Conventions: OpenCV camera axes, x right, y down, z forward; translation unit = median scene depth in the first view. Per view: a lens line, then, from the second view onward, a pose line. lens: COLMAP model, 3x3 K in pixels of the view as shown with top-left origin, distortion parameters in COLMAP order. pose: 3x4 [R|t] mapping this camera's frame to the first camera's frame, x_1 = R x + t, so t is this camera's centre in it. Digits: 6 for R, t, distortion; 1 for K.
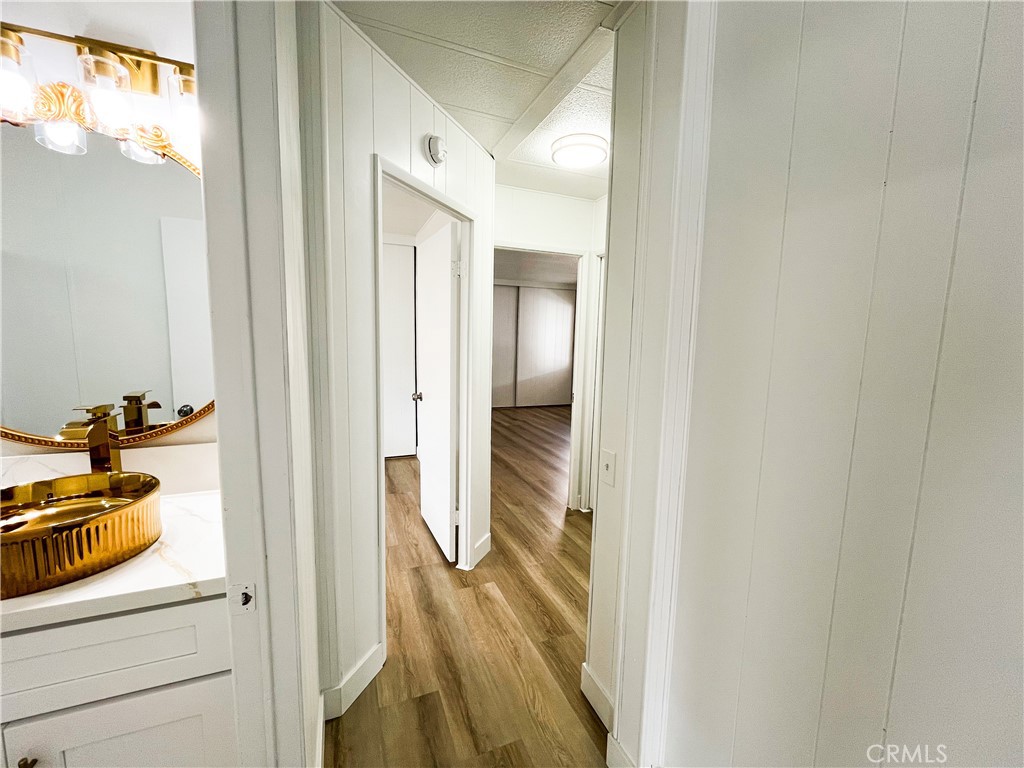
lens RADIAL K [[417.2, 0, 513.8], [0, 417.2, 379.1], [0, 0, 1]] dist [0.000424, 0.000114]
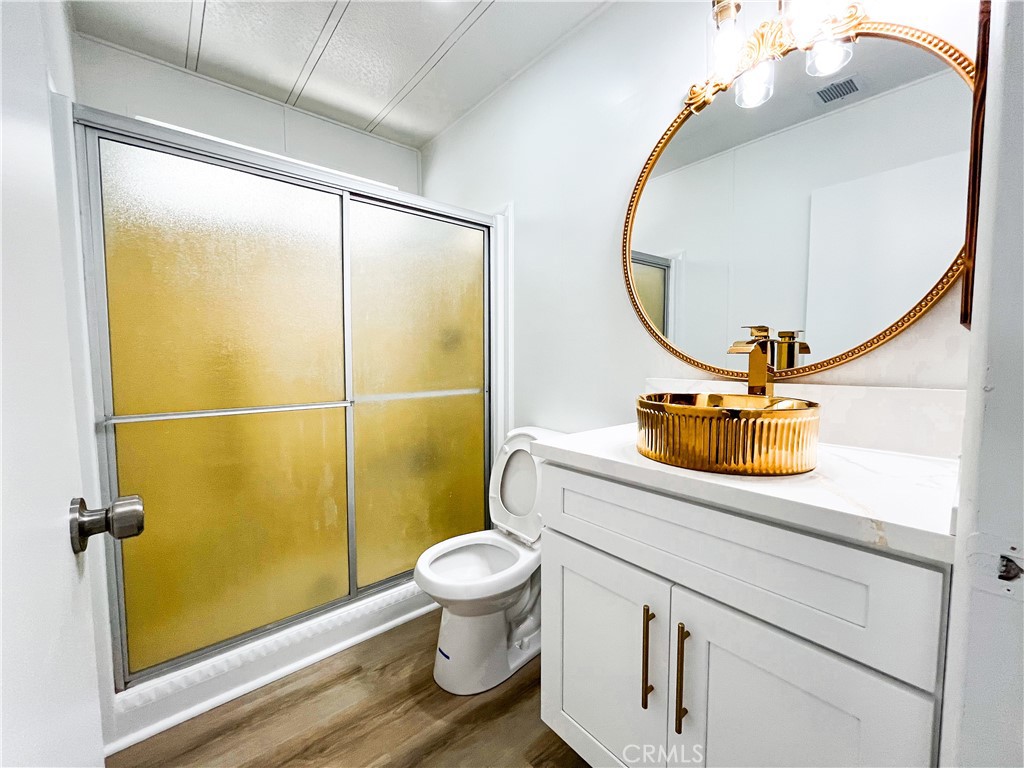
lens RADIAL K [[417.2, 0, 509.8], [0, 417.2, 386.0], [0, 0, 1]] dist [0.000424, 0.000114]
pose [[0.304439, 0.042823, -0.951569, -0.236580], [-0.097151, 0.995175, 0.013704, 0.242440], [0.947565, 0.088274, 0.307130, 0.151914]]
